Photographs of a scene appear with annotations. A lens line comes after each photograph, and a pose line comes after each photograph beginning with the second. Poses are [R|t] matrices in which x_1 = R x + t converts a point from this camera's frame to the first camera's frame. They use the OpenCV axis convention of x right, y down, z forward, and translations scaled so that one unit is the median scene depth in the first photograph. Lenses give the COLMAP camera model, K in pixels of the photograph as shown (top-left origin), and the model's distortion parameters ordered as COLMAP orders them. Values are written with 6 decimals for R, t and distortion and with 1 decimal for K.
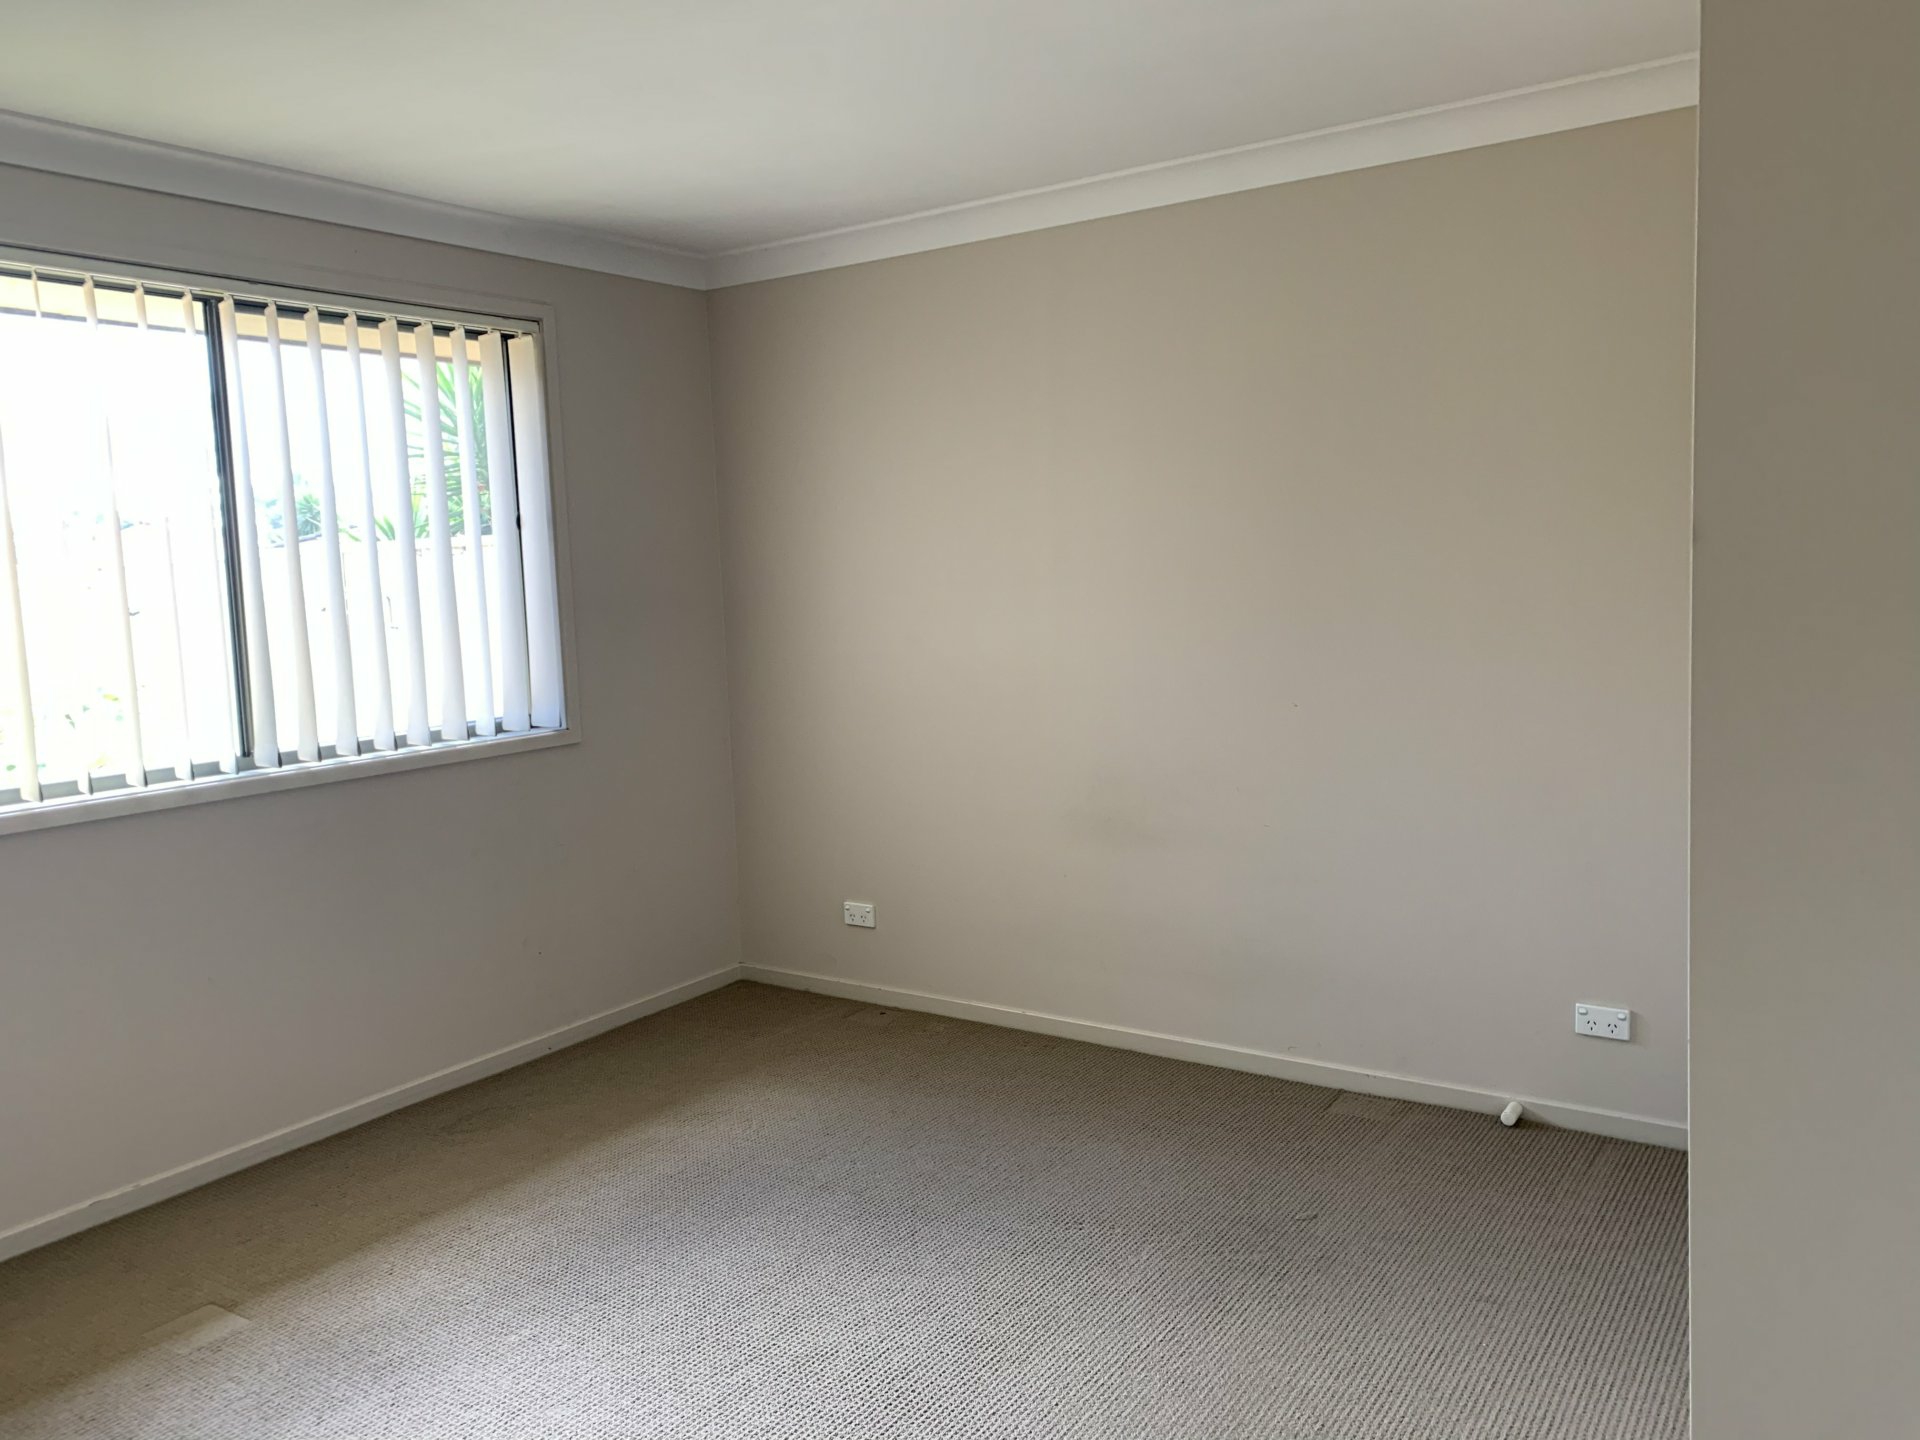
lens RADIAL K [[1449.6, 0, 960.0], [0, 1449.6, 720.0], [0, 0, 1]] dist [0.002028, 0.001262]
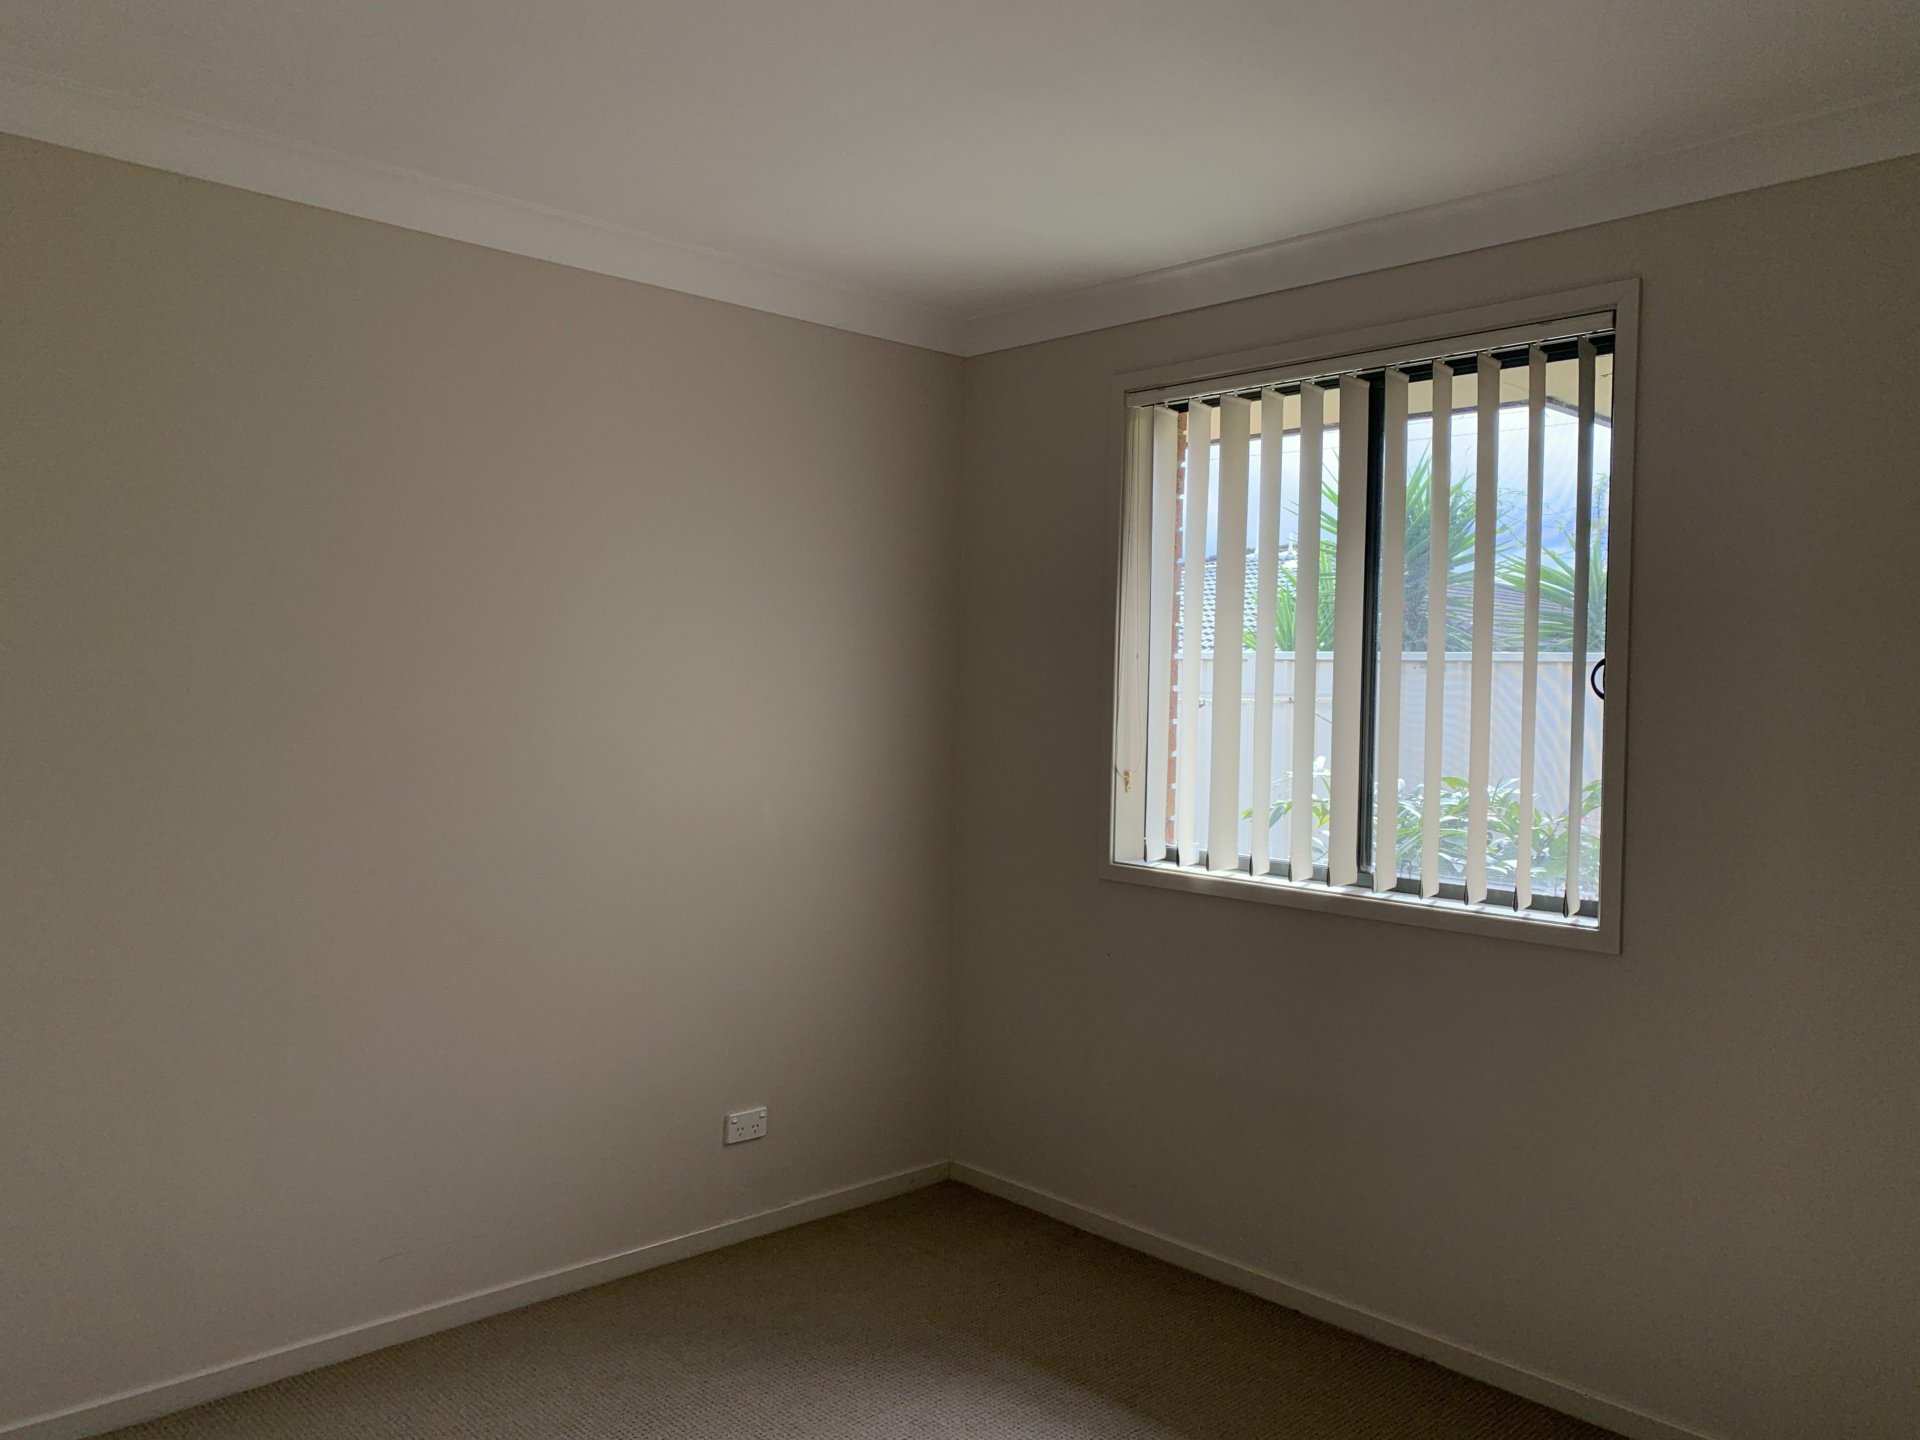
lens RADIAL K [[1449.6, 0, 960.0], [0, 1449.6, 720.0], [0, 0, 1]] dist [0.002028, 0.001262]
pose [[-0.215731, 0.038092, -0.975710, 0.449274], [-0.133639, 0.988684, 0.068147, -0.099369], [0.967265, 0.145094, -0.208199, 0.957556]]
